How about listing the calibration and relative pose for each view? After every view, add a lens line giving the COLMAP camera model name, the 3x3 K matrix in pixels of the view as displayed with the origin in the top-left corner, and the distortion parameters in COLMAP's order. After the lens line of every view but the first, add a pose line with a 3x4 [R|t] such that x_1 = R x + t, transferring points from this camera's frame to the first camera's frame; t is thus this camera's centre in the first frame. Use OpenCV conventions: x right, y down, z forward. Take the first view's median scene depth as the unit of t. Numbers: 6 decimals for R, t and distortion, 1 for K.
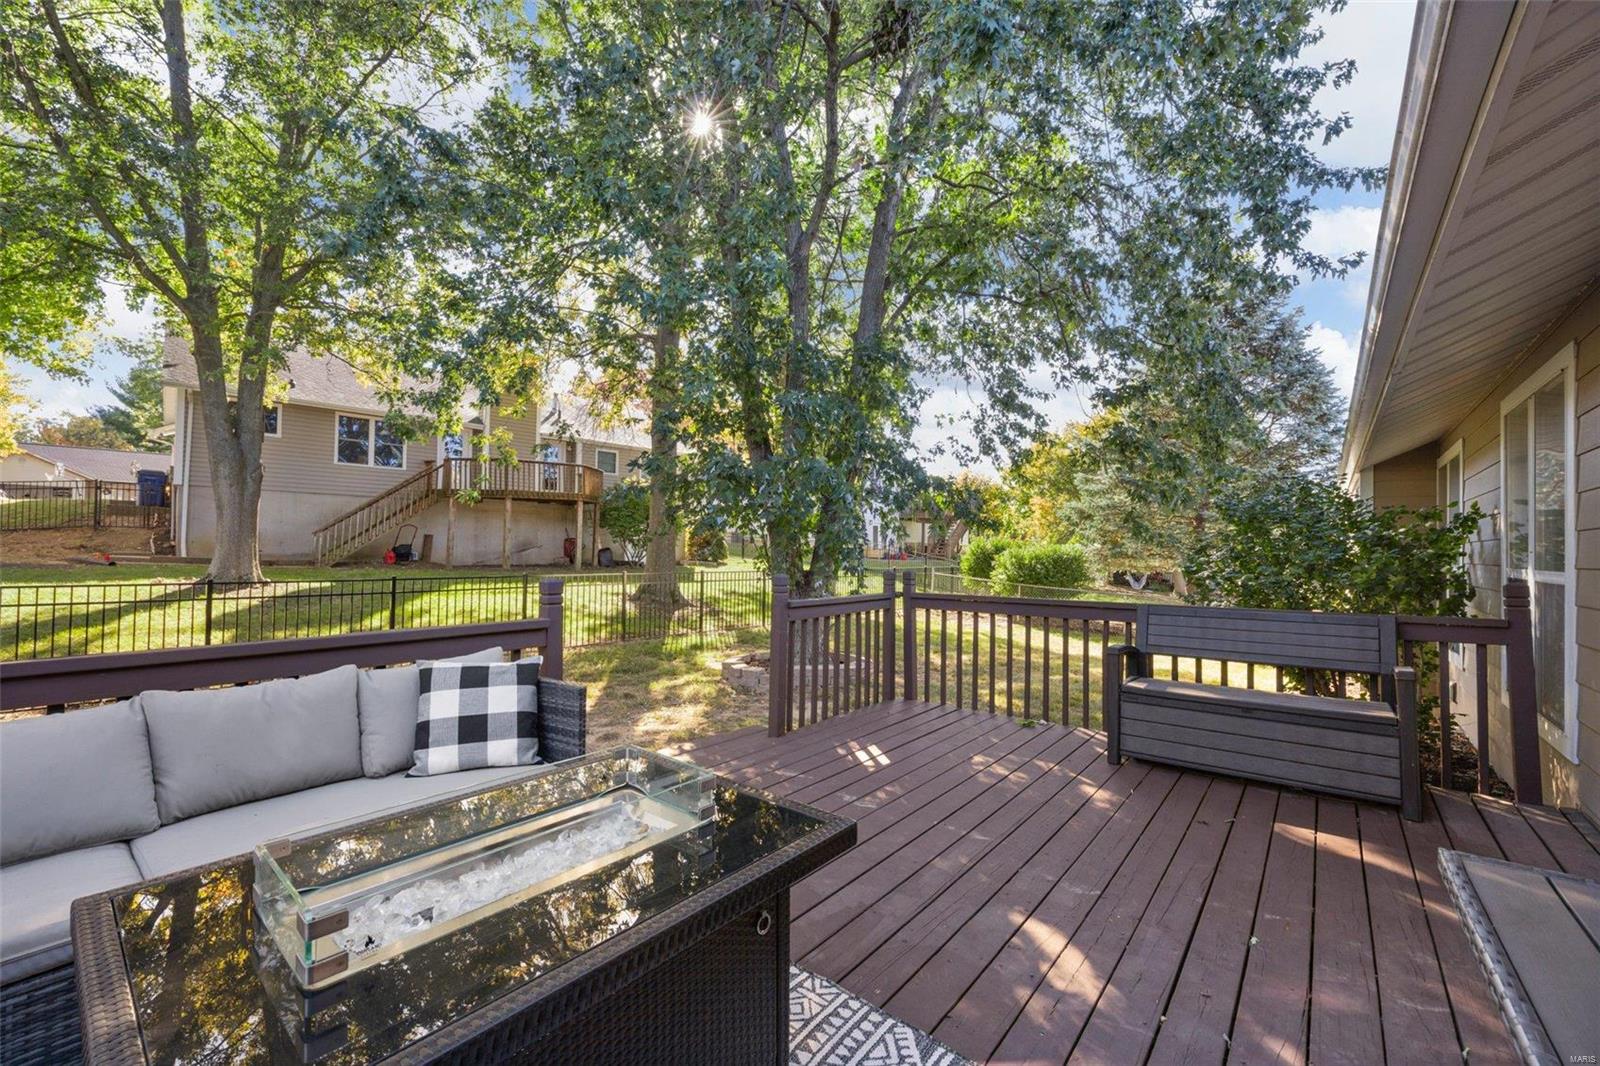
lens RADIAL K [[637.8, 0, 797.3], [0, 637.8, 542.5], [0, 0, 1]] dist [-0.006117, 0.001598]
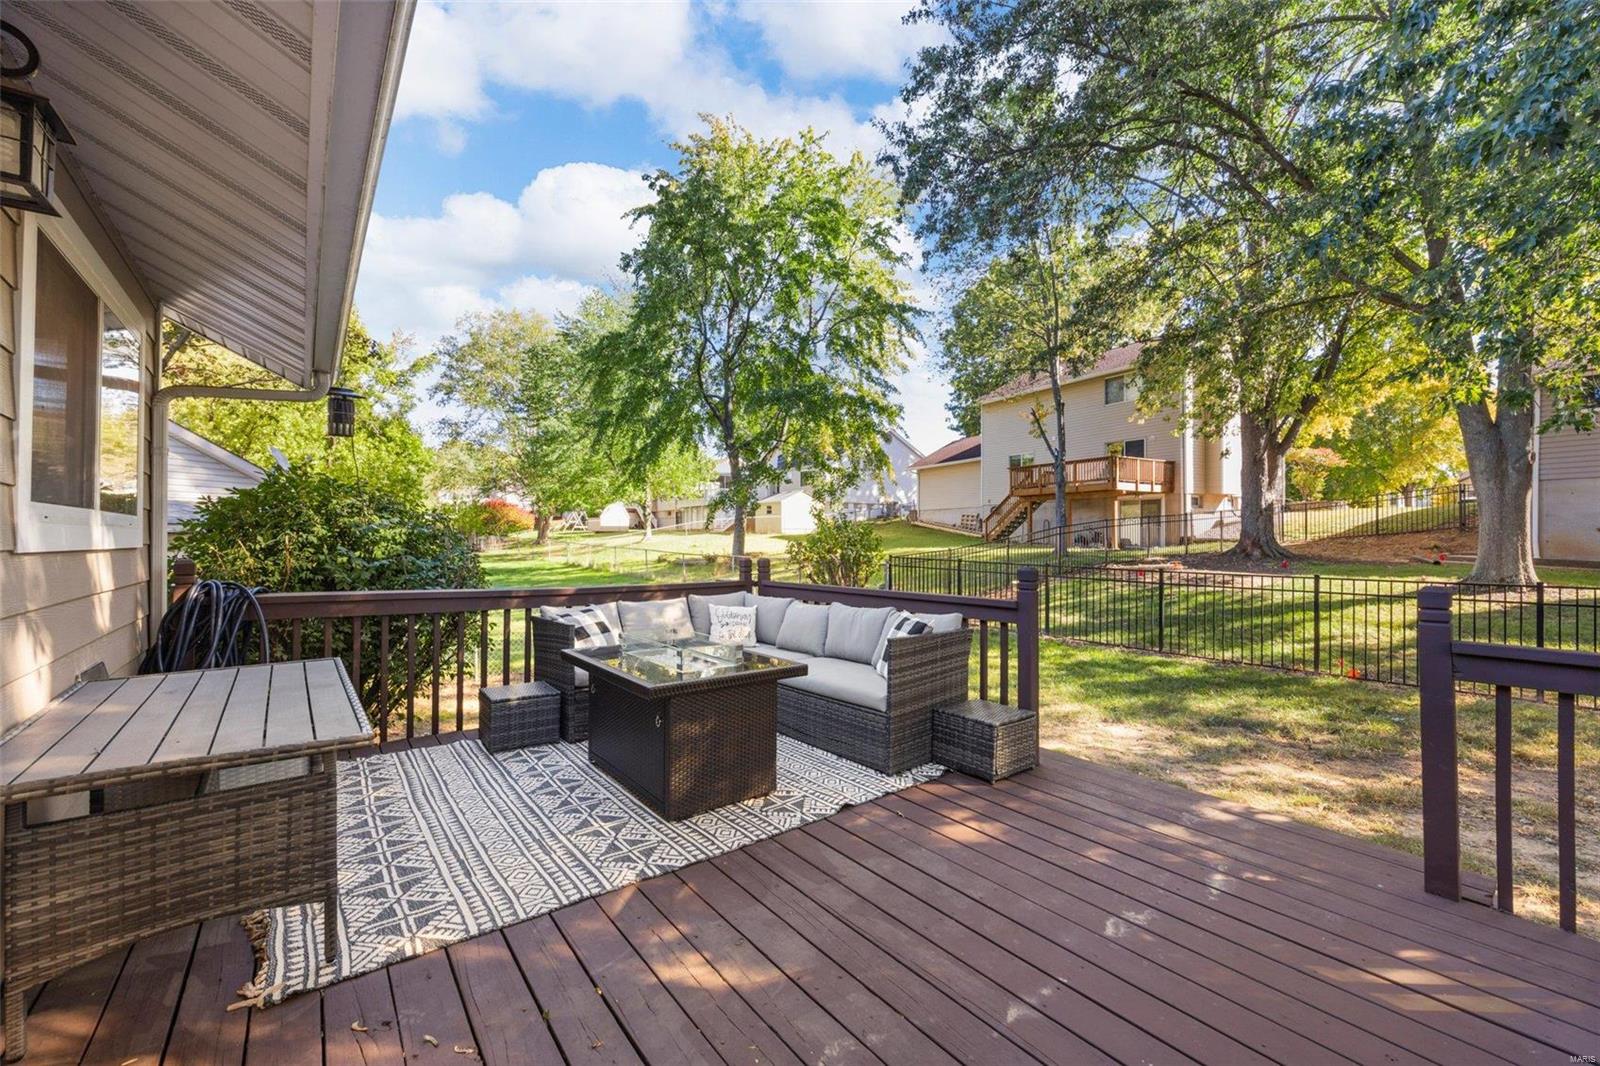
lens RADIAL K [[637.8, 0, 801.1], [0, 637.8, 532.6], [0, 0, 1]] dist [-0.006117, 0.001598]
pose [[-0.216701, -0.029368, -0.975796, 0.857029], [0.010529, 0.999419, -0.032418, 0.027696], [0.976181, -0.017299, -0.216266, 0.872297]]
